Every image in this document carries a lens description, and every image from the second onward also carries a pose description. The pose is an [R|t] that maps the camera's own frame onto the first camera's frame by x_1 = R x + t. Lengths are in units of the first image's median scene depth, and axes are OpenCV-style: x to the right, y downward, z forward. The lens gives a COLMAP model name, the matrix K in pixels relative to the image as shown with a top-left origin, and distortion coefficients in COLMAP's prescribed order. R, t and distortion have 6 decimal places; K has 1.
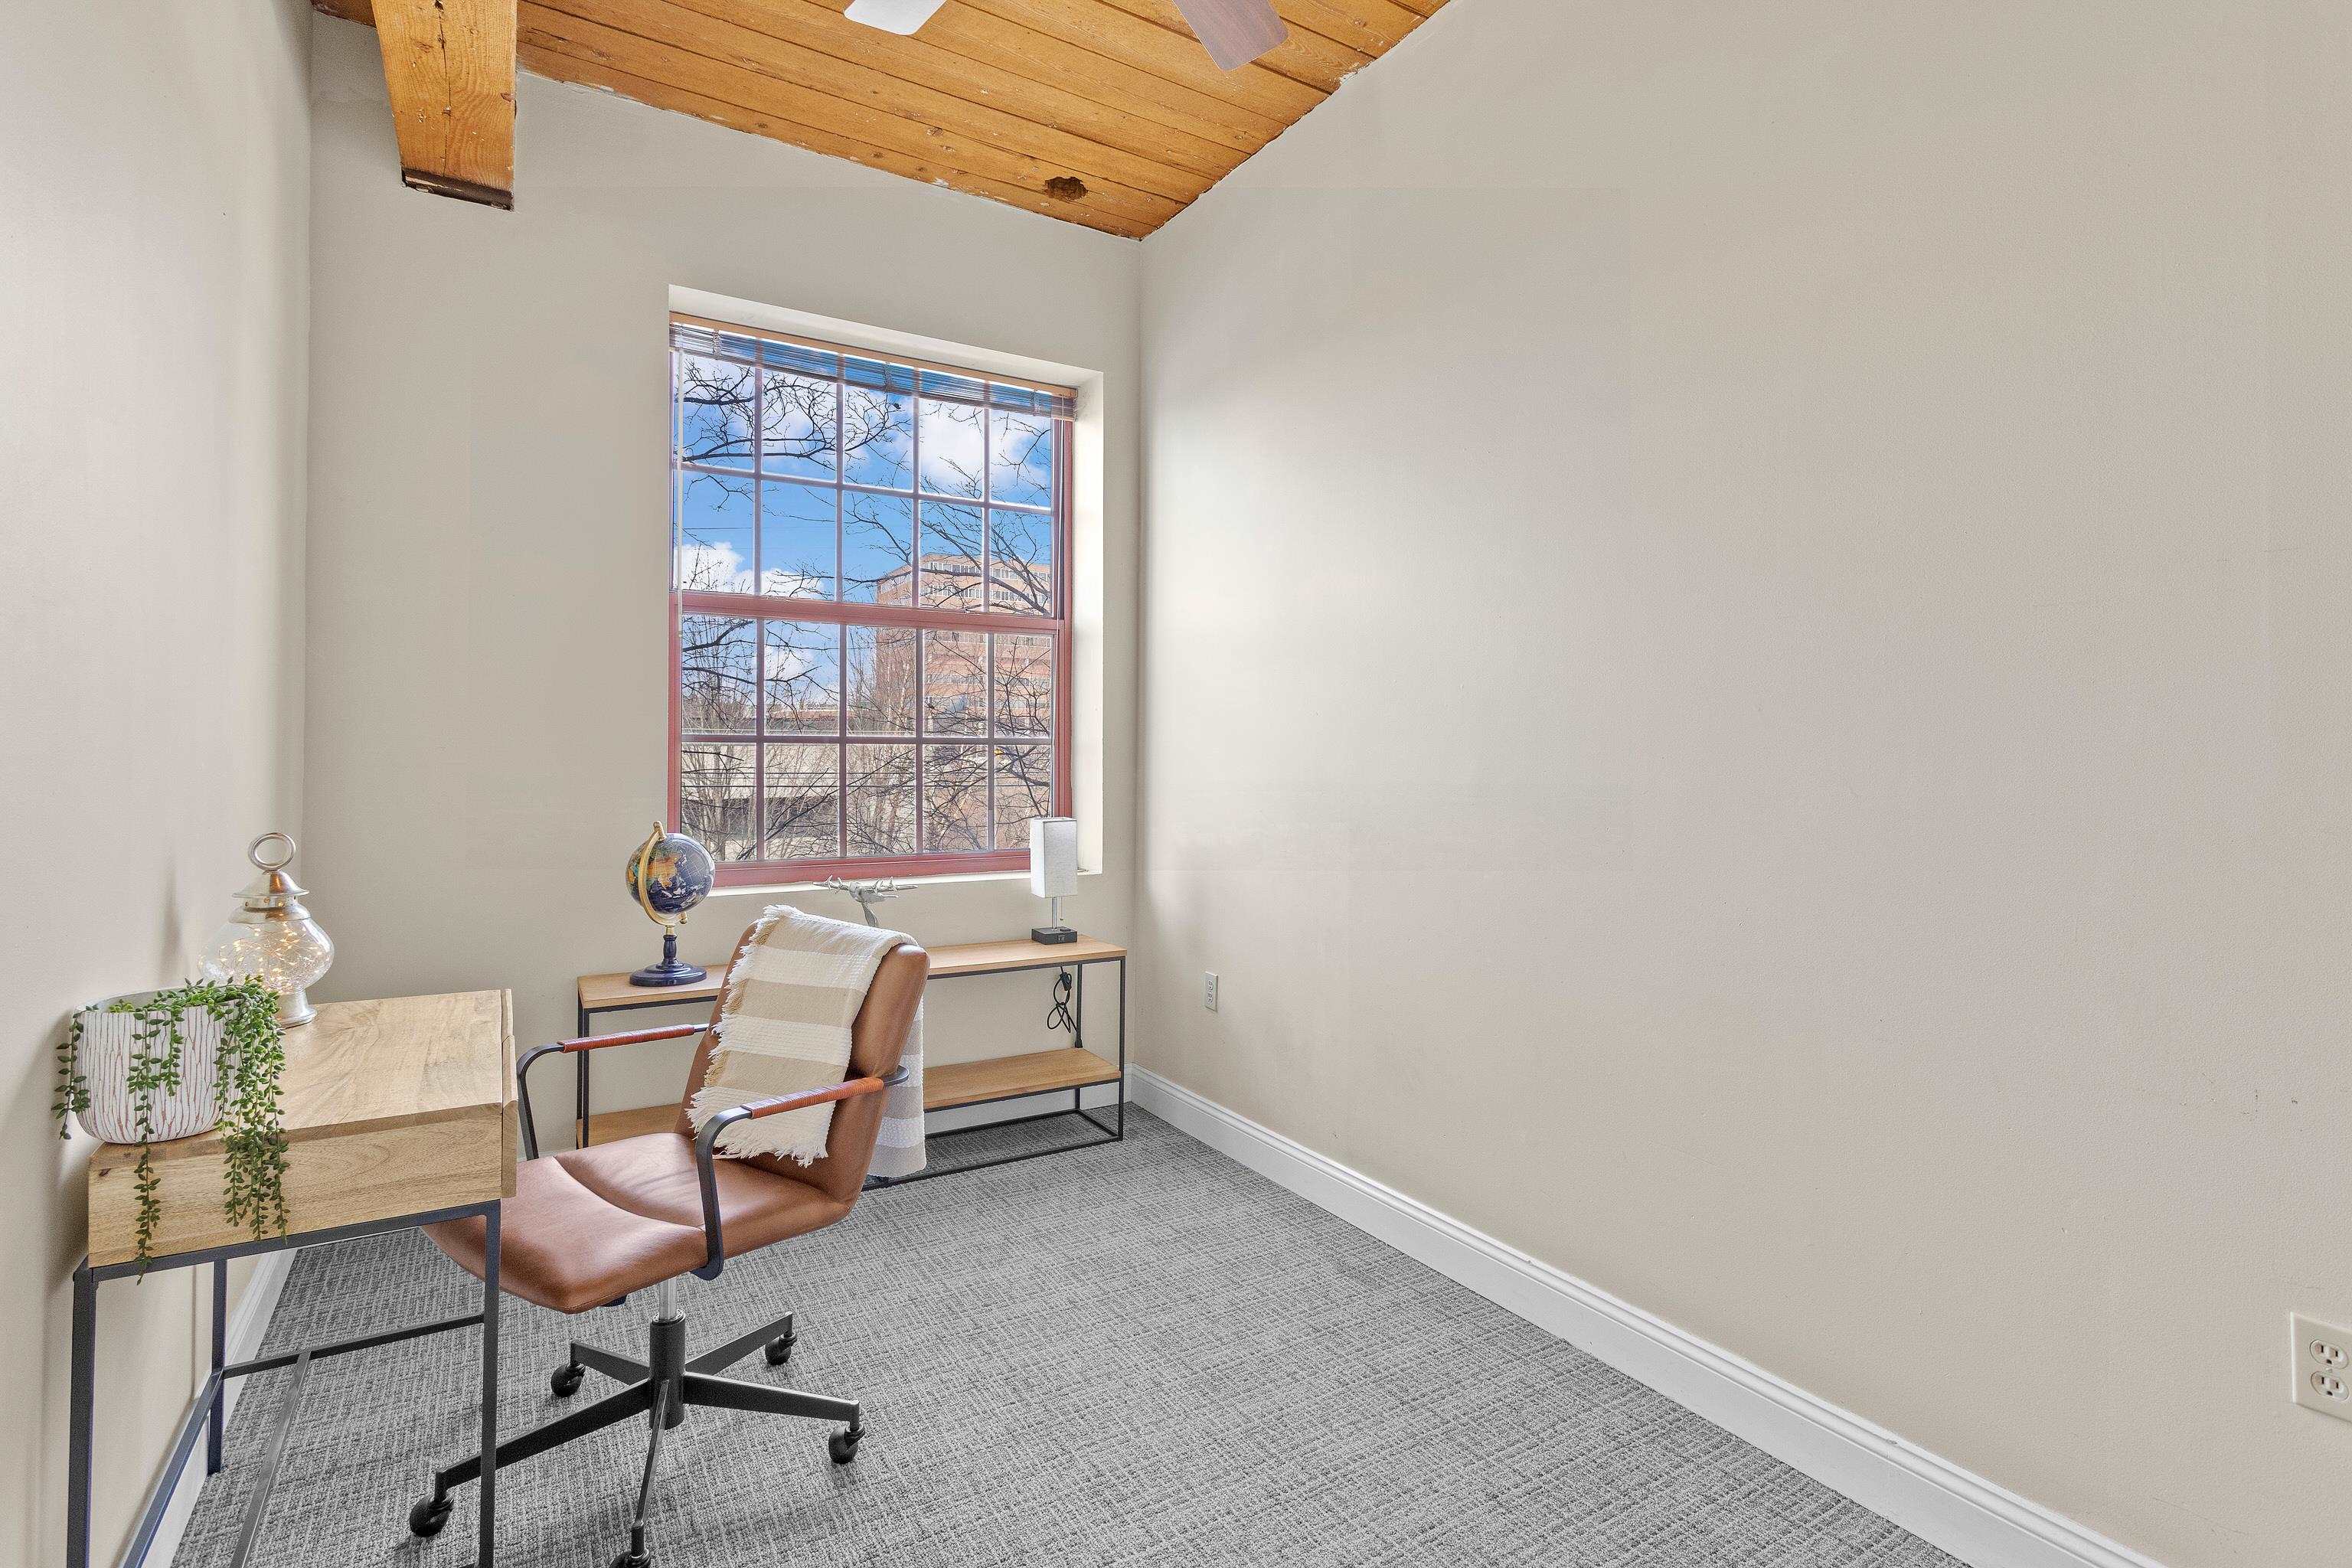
lens RADIAL K [[1119.6, 0, 1182.0], [0, 1119.6, 770.0], [0, 0, 1]] dist [-0.002364, 0.006200]
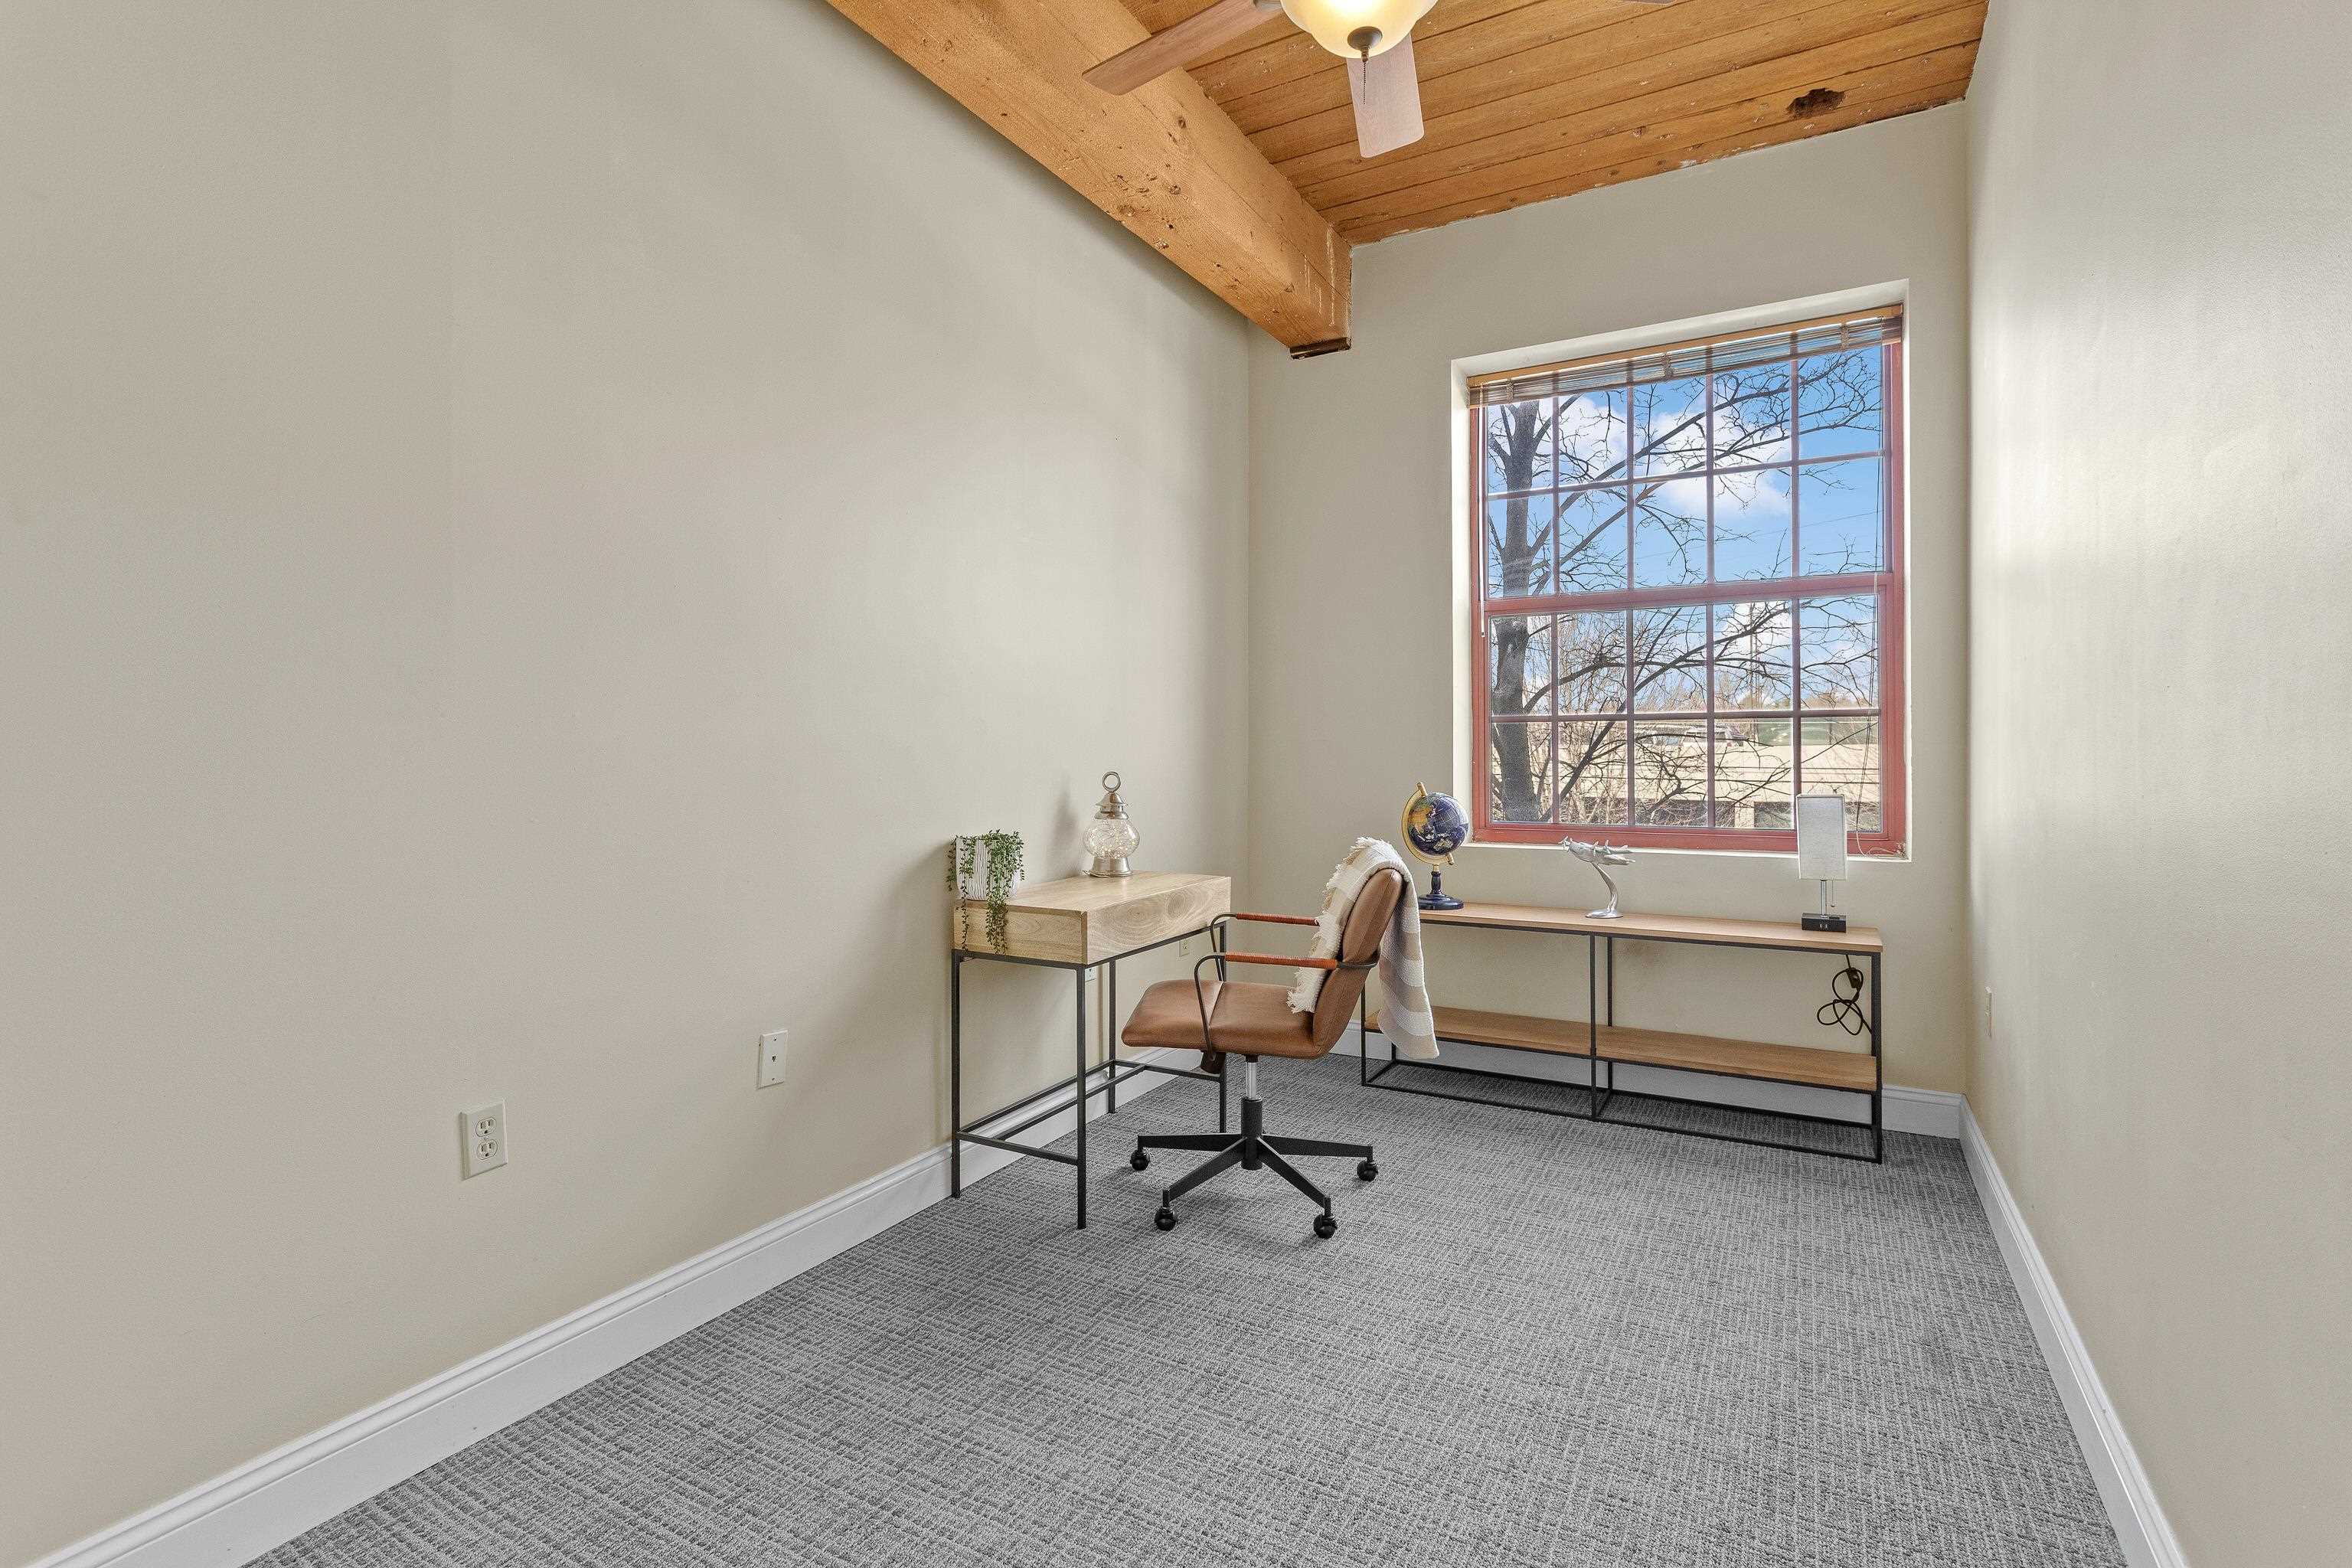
lens RADIAL K [[1112.5, 0, 1182.0], [0, 1112.5, 782.7], [0, 0, 1]] dist [-0.000628, 0.001115]
pose [[0.492696, 0.015207, -0.870069, 0.505752], [-0.005505, 0.999882, 0.014358, 0.028330], [0.870184, -0.002285, 0.492721, 0.117203]]
